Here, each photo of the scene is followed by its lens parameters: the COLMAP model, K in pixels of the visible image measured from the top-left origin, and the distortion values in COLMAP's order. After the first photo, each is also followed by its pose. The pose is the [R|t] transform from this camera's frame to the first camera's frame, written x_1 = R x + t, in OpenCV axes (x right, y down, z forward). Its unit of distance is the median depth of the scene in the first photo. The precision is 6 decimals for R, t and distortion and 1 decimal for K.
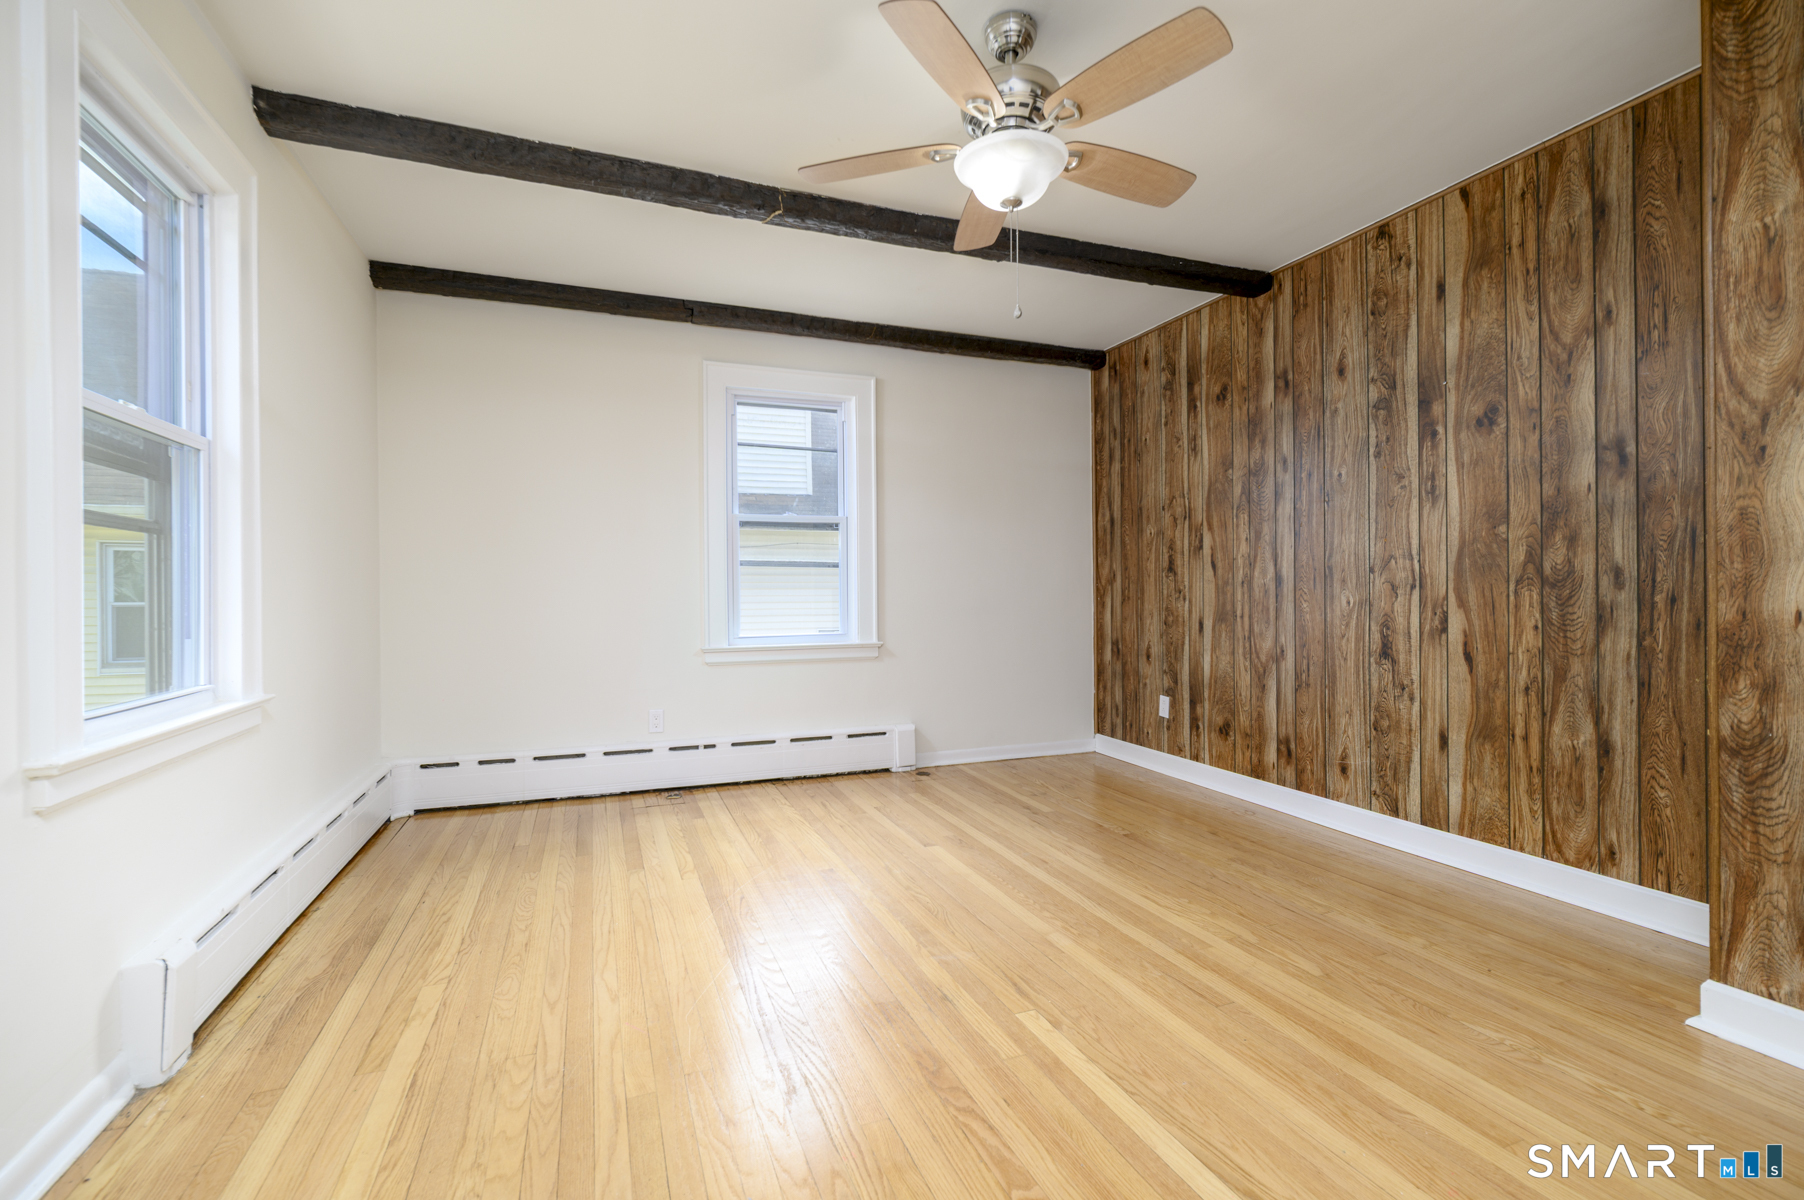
lens RADIAL K [[790.2, 0, 902.0], [0, 790.2, 600.0], [0, 0, 1]] dist [-0.001379, -0.000213]
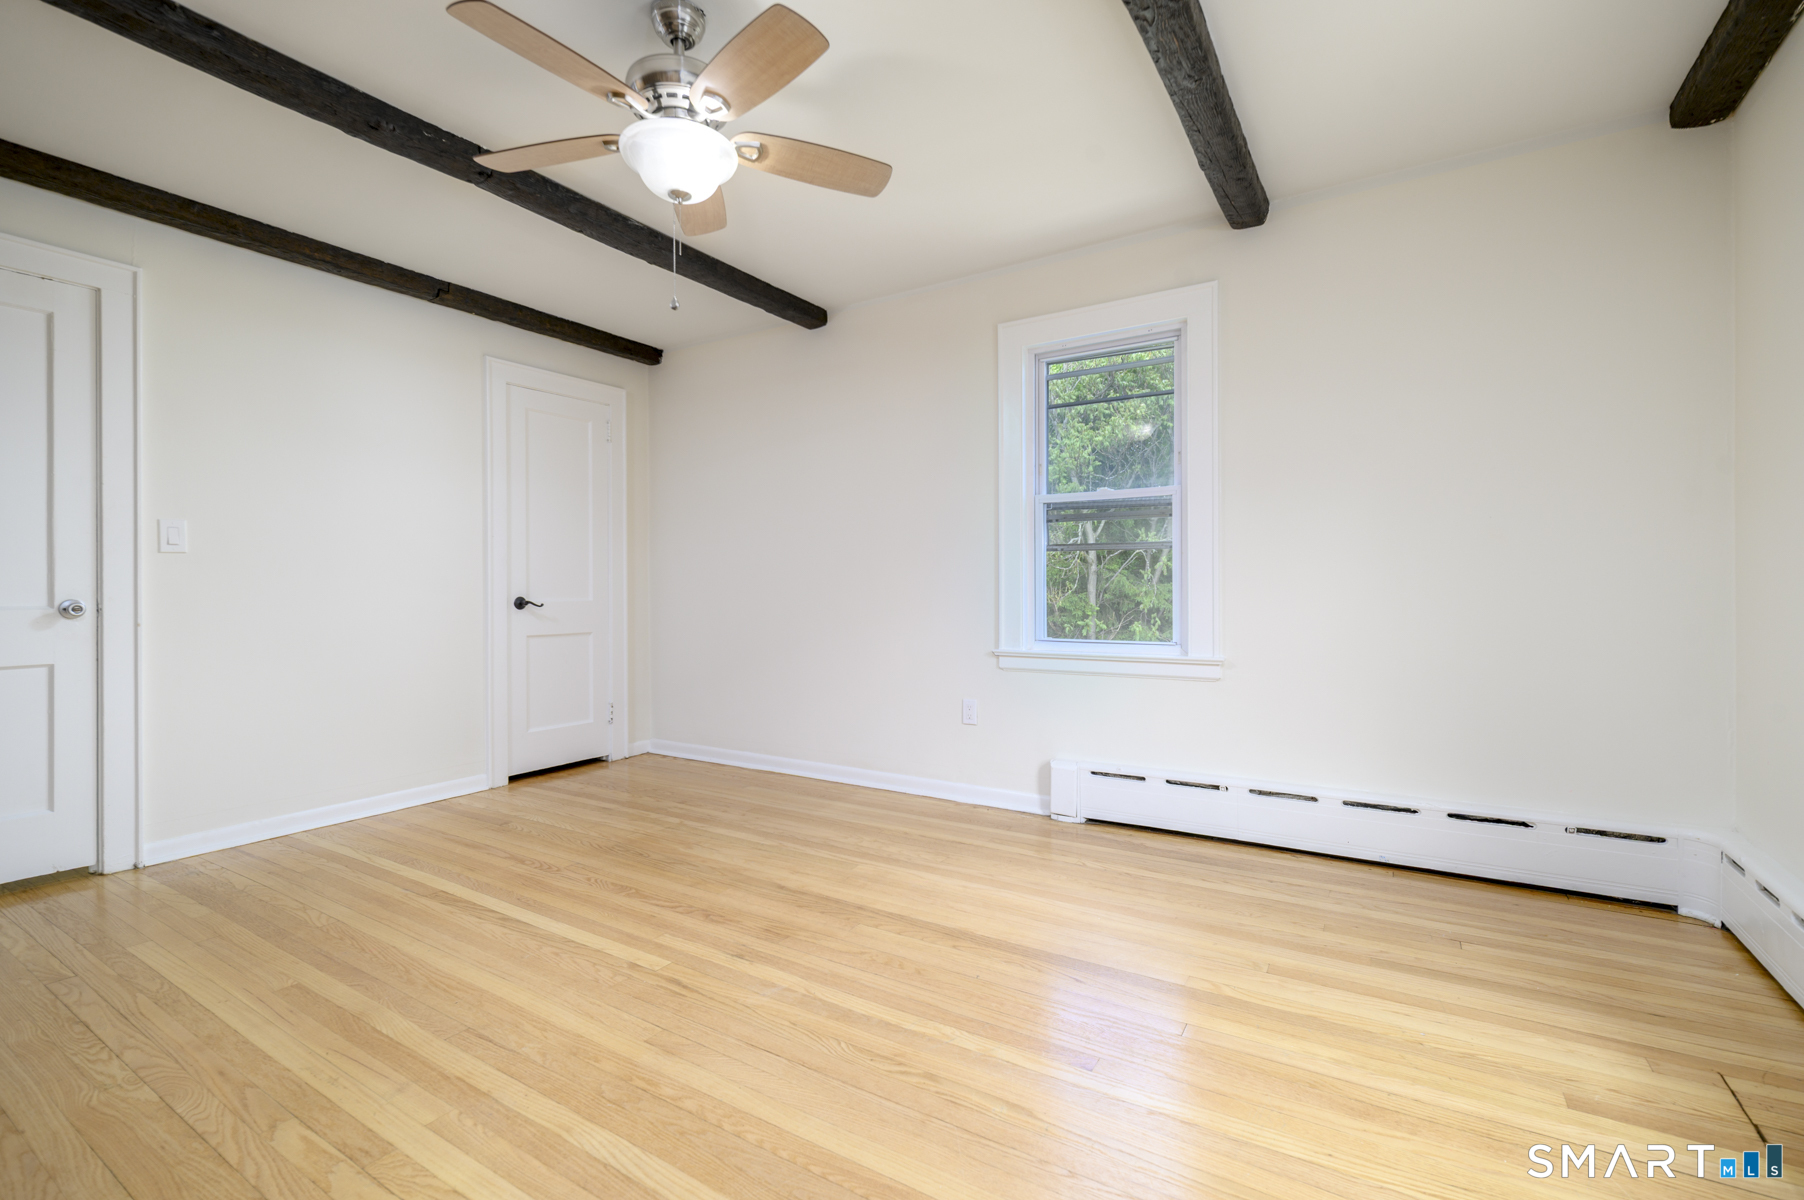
lens RADIAL K [[800.3, 0, 894.2], [0, 800.3, 583.7], [0, 0, 1]] dist [-0.000088, -0.000396]
pose [[-0.808509, 0.007962, -0.588429, 0.364389], [0.004472, 0.999963, 0.007387, -0.016829], [0.588466, 0.003341, -0.808515, 1.384300]]
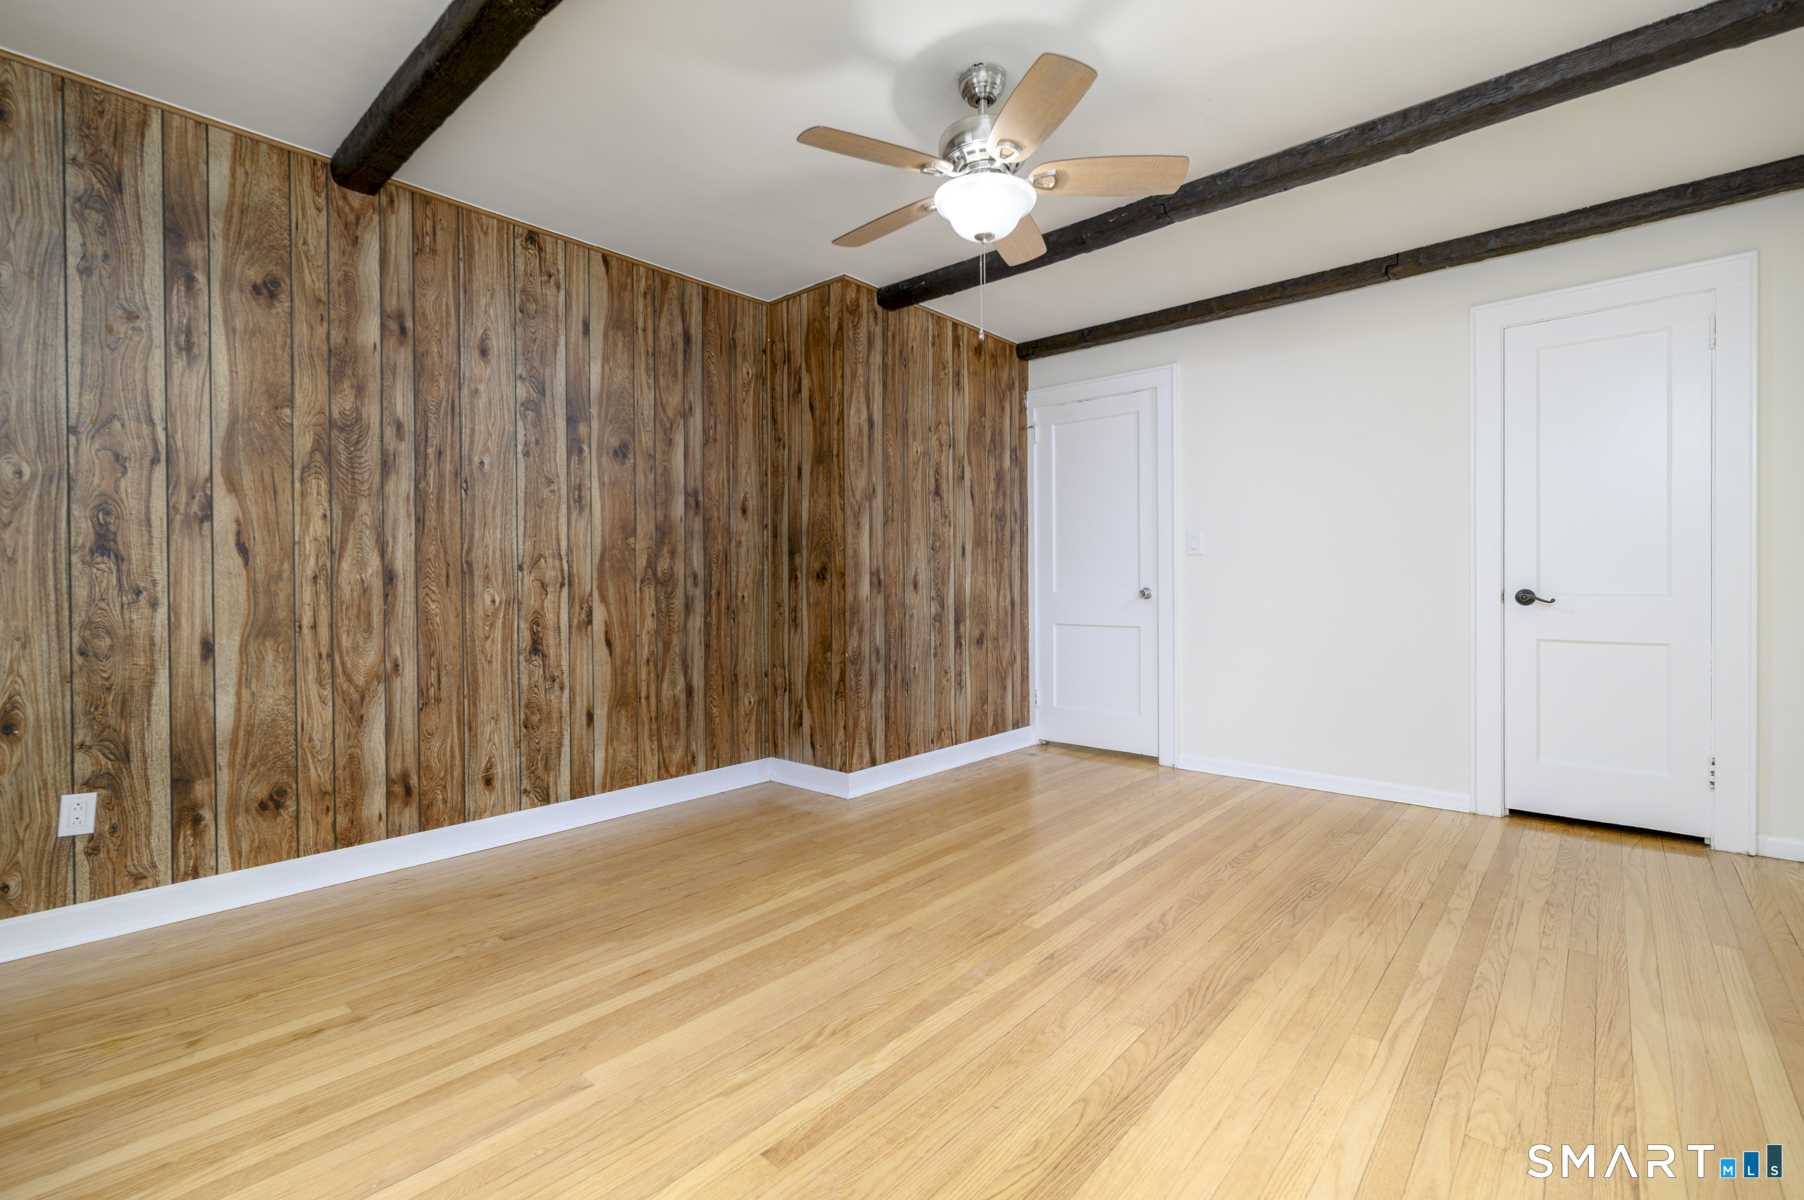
lens RADIAL K [[788.0, 0, 897.3], [0, 788.0, 593.3], [0, 0, 1]] dist [-0.001764, -0.000577]
pose [[-0.450511, -0.002369, 0.892768, -0.559153], [0.016611, 0.999801, 0.011035, -0.009992], [-0.892616, 0.019801, -0.450382, 1.137339]]
